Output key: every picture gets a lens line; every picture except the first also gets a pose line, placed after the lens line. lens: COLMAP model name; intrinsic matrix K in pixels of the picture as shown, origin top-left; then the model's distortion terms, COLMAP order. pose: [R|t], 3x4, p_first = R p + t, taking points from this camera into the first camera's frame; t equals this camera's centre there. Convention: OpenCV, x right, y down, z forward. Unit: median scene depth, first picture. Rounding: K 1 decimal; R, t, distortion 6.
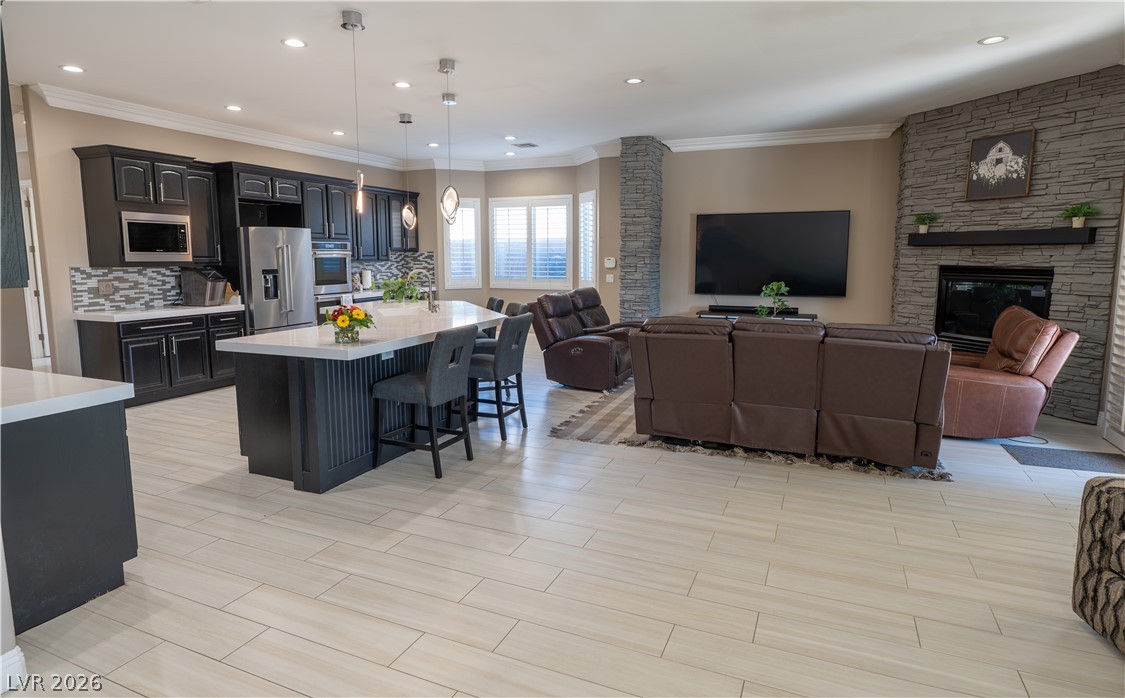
lens RADIAL K [[607.4, 0, 561.8], [0, 607.4, 328.6], [0, 0, 1]] dist [0.000201, 0.000161]
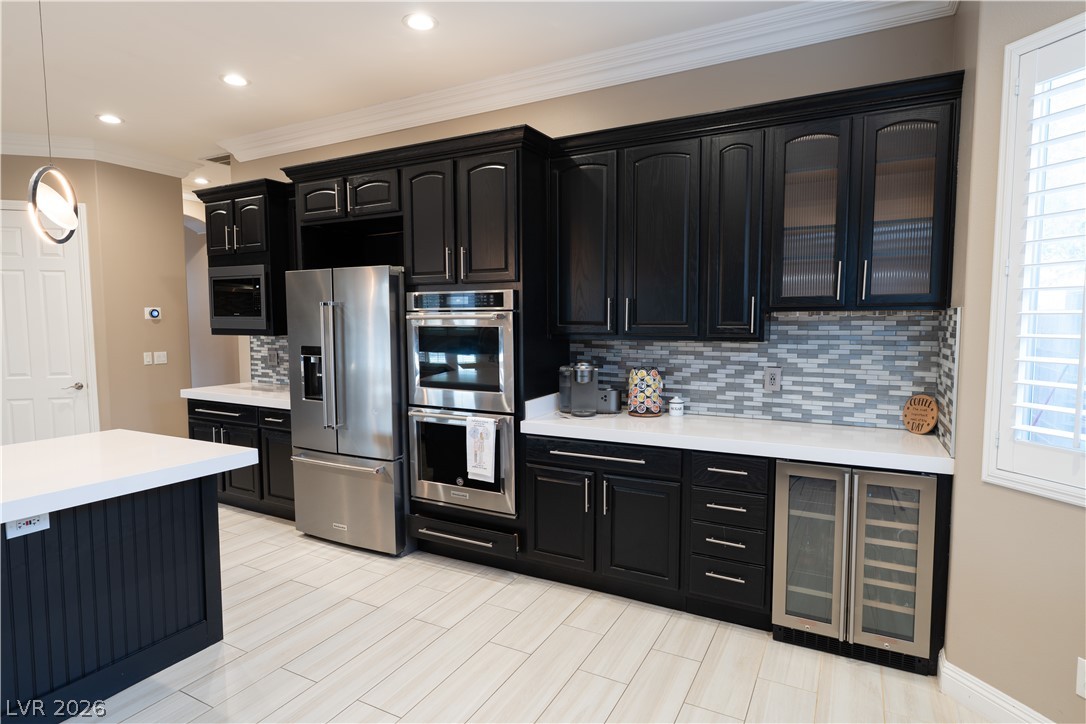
lens RADIAL K [[584.2, 0, 539.0], [0, 584.2, 363.0], [0, 0, 1]] dist [-0.001632, -0.000376]
pose [[-0.076048, 0.080289, -0.993866, 0.042740], [-0.118467, 0.988965, 0.088958, -0.178869], [0.990041, 0.124506, -0.065697, 1.436097]]
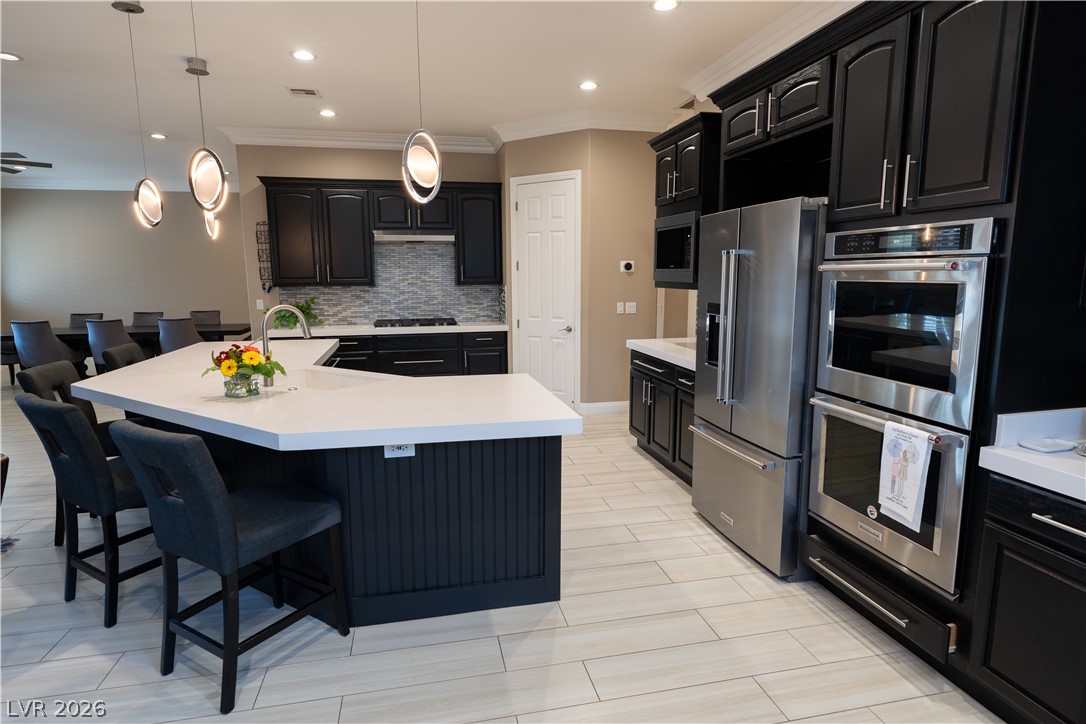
lens RADIAL K [[584.2, 0, 539.0], [0, 584.2, 363.0], [0, 0, 1]] dist [-0.001632, -0.000376]
pose [[-0.806491, 0.100600, -0.582624, -0.112846], [-0.060905, 0.966041, 0.251110, -0.183548], [0.588100, 0.238003, -0.772976, 1.481174]]
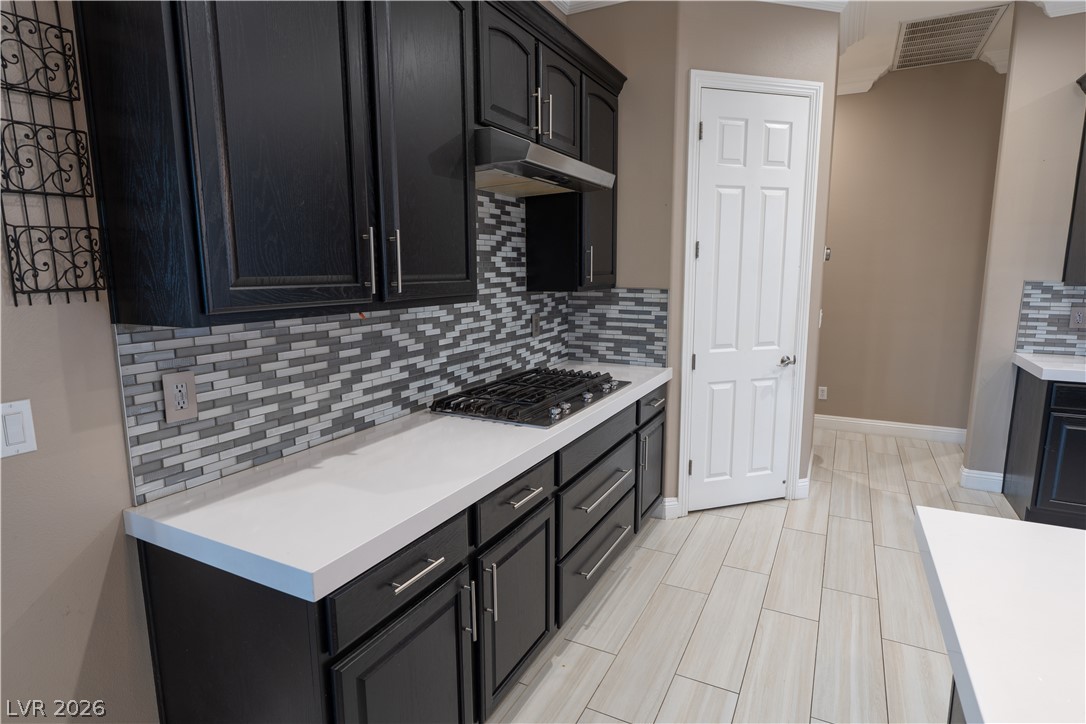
lens RADIAL K [[584.2, 0, 539.0], [0, 584.2, 363.0], [0, 0, 1]] dist [-0.001632, -0.000376]
pose [[-0.064328, 0.166021, -0.984022, -0.157054], [-0.111665, 0.978674, 0.172419, -0.062790], [0.991662, 0.120973, -0.044418, 0.511708]]
